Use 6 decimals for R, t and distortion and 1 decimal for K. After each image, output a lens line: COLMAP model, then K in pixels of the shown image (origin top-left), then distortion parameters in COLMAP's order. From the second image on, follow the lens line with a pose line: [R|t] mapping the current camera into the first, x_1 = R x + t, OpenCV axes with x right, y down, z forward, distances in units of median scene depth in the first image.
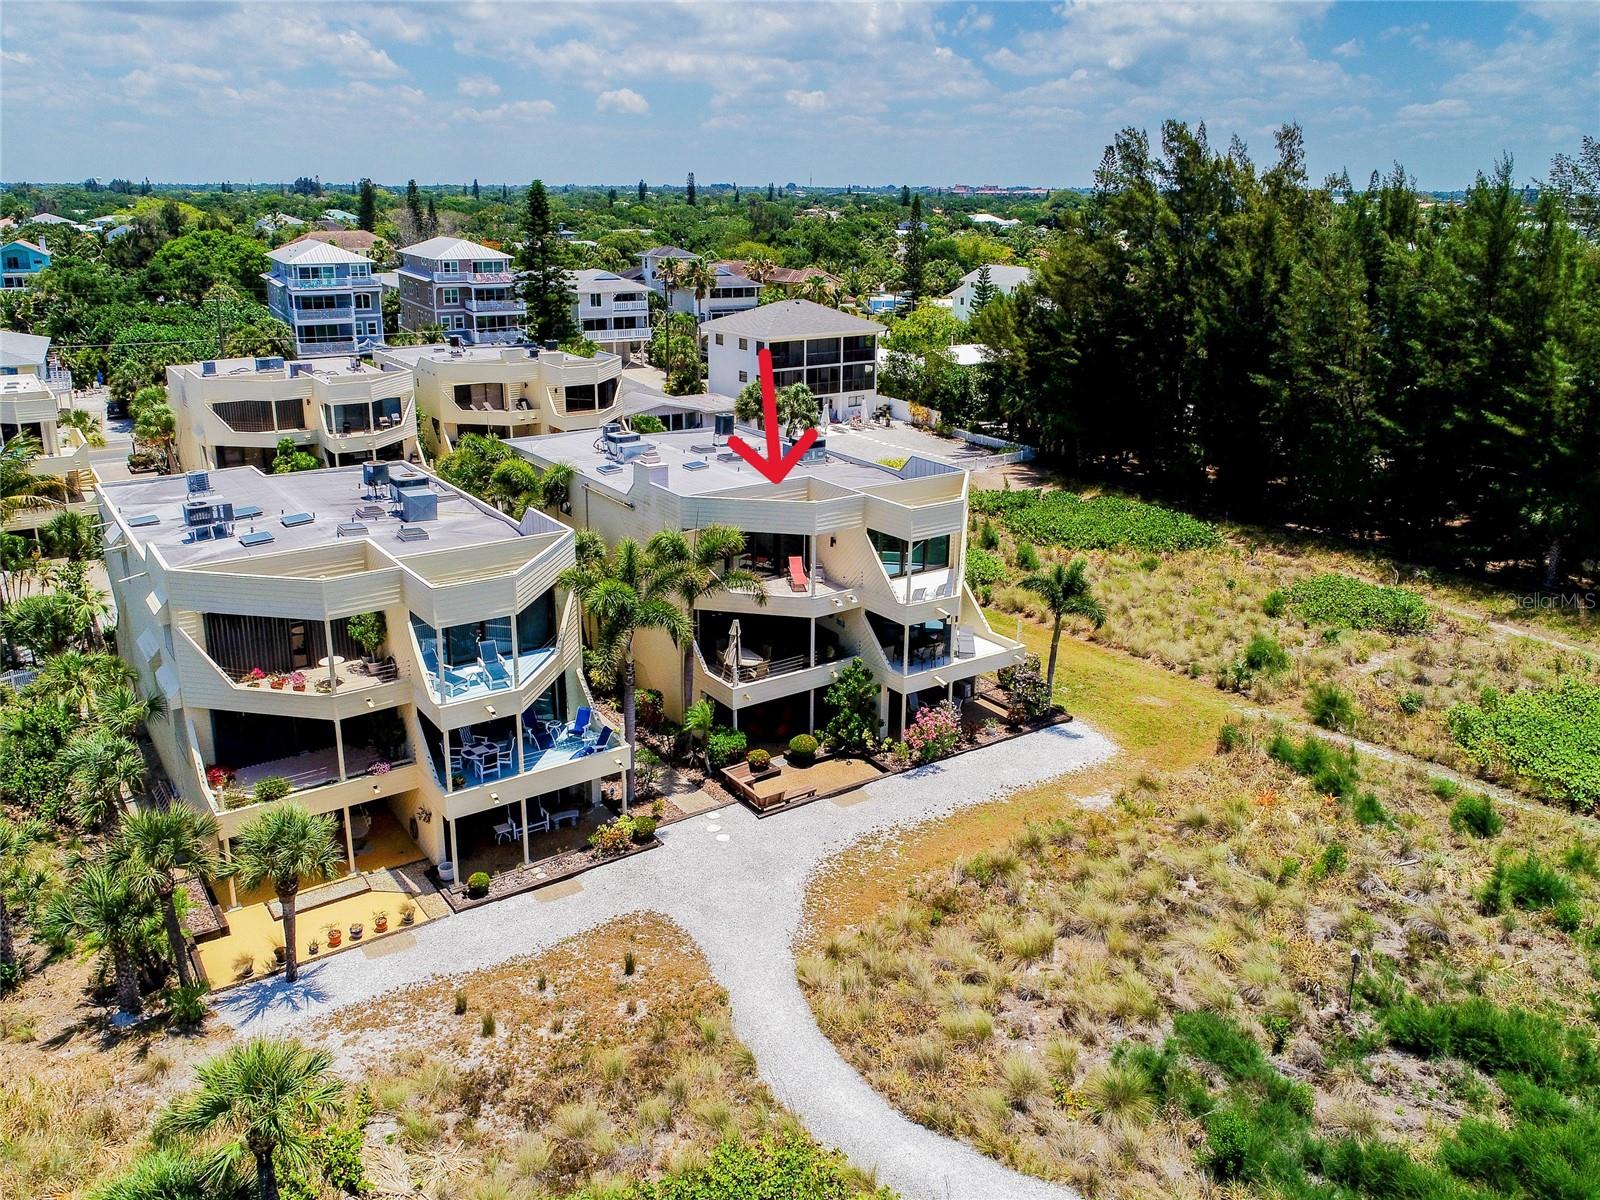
lens RADIAL K [[1222.7, 0, 789.9], [0, 1222.7, 533.1], [0, 0, 1]] dist [-0.005412, -0.003725]
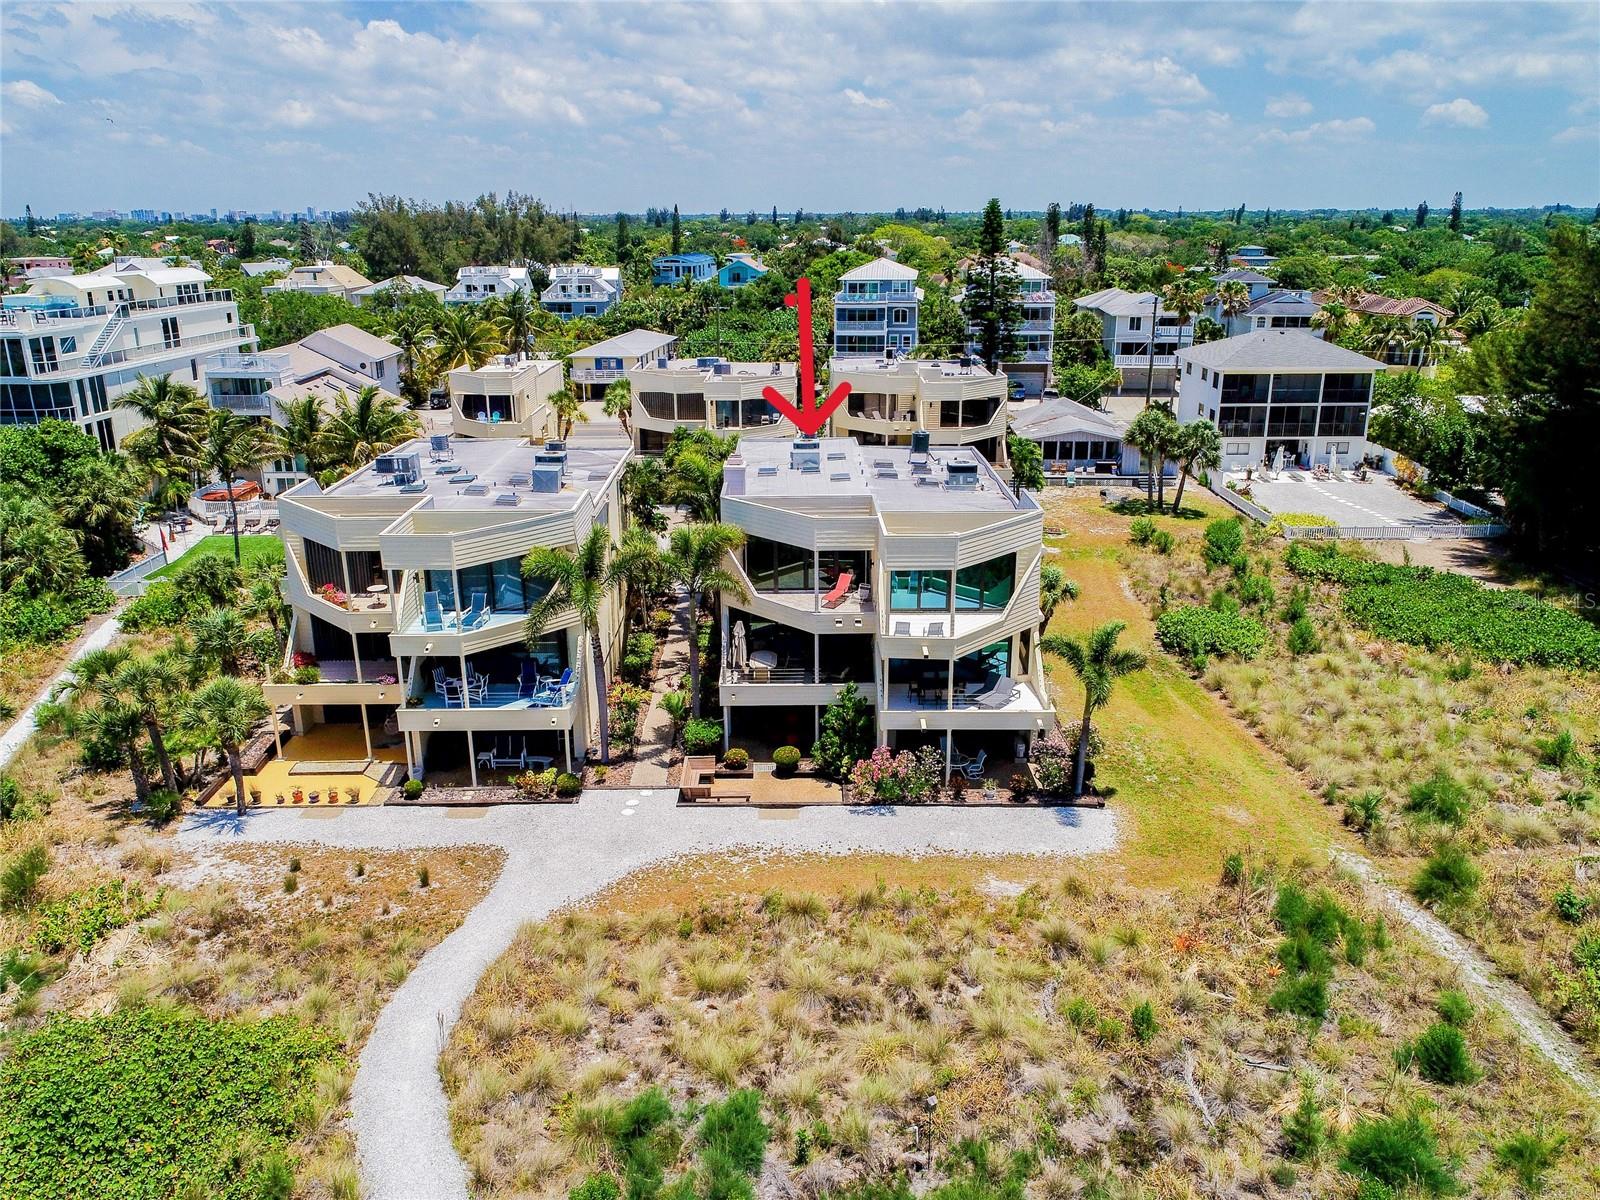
lens RADIAL K [[1202.6, 0, 798.5], [0, 1202.6, 597.4], [0, 0, 1]] dist [0.000125, -0.003549]
pose [[0.827370, 0.158962, -0.538693, 0.523444], [-0.140875, 0.987187, 0.074941, -0.030358], [0.543703, 0.013884, 0.839163, 0.171672]]
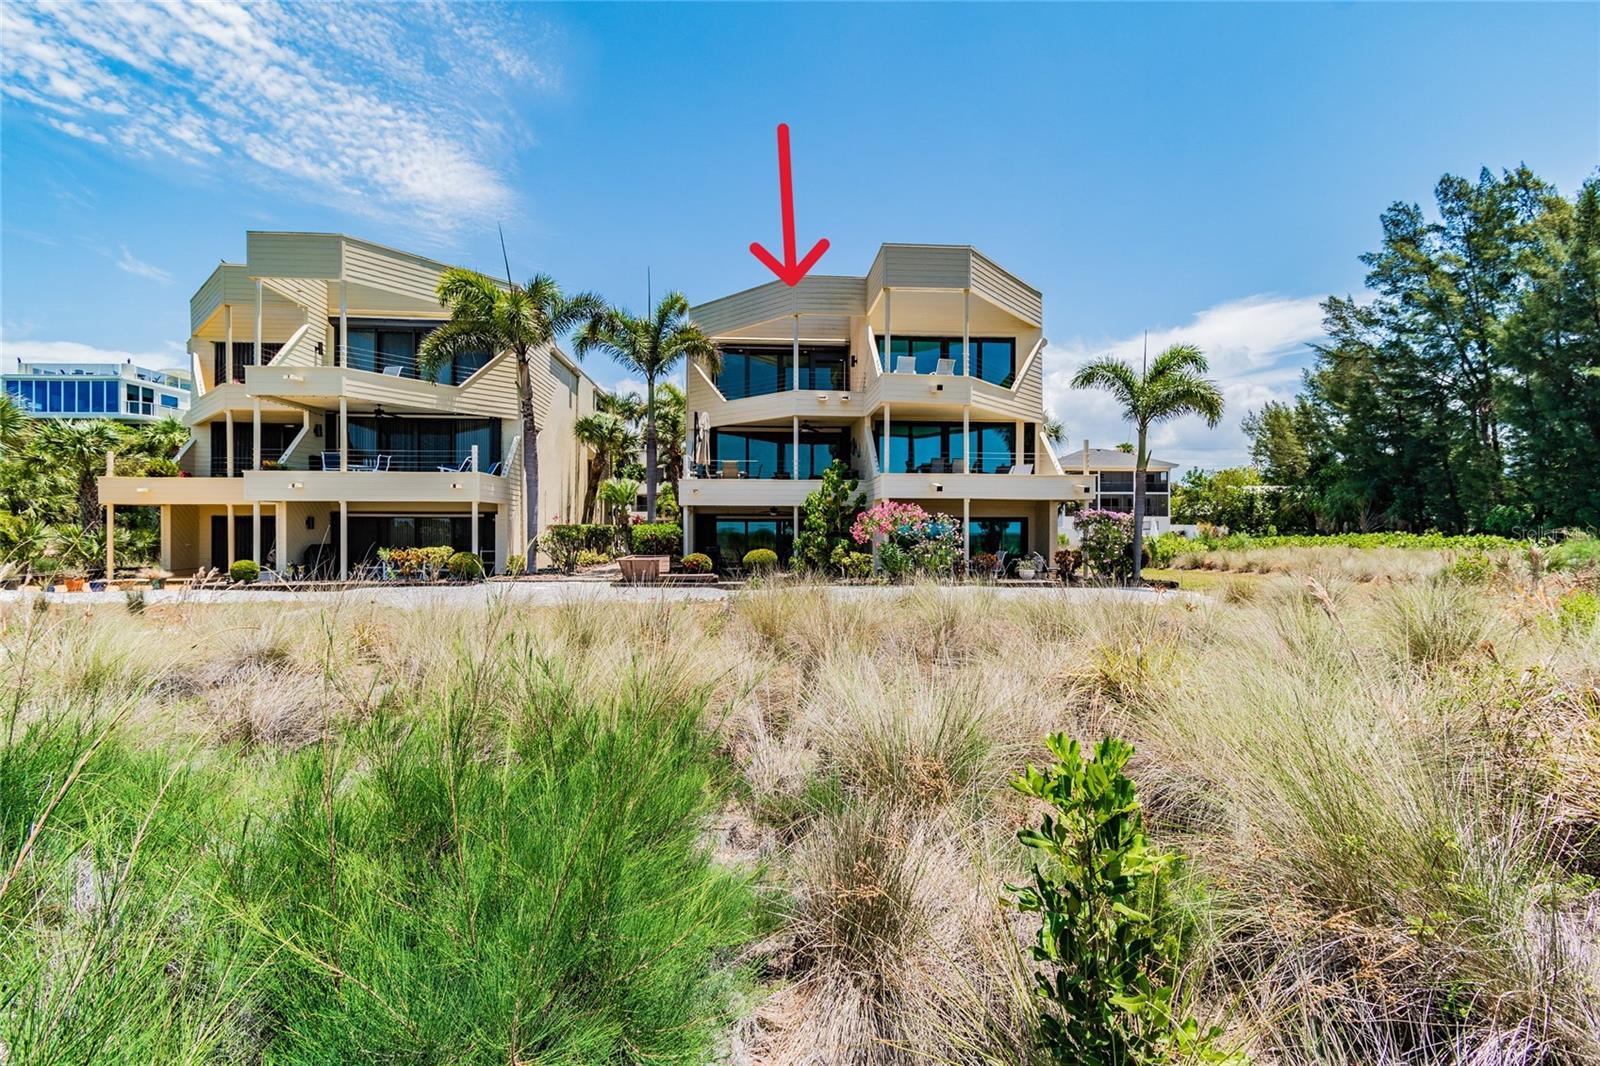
lens RADIAL K [[712.1, 0, 798.8], [0, 712.1, 532.6], [0, 0, 1]] dist [0.001626, 0.000868]
pose [[0.861256, -0.008176, -0.508105, 0.268747], [-0.131492, 0.962233, -0.238366, 0.264687], [0.490864, 0.272106, 0.827654, 0.610826]]
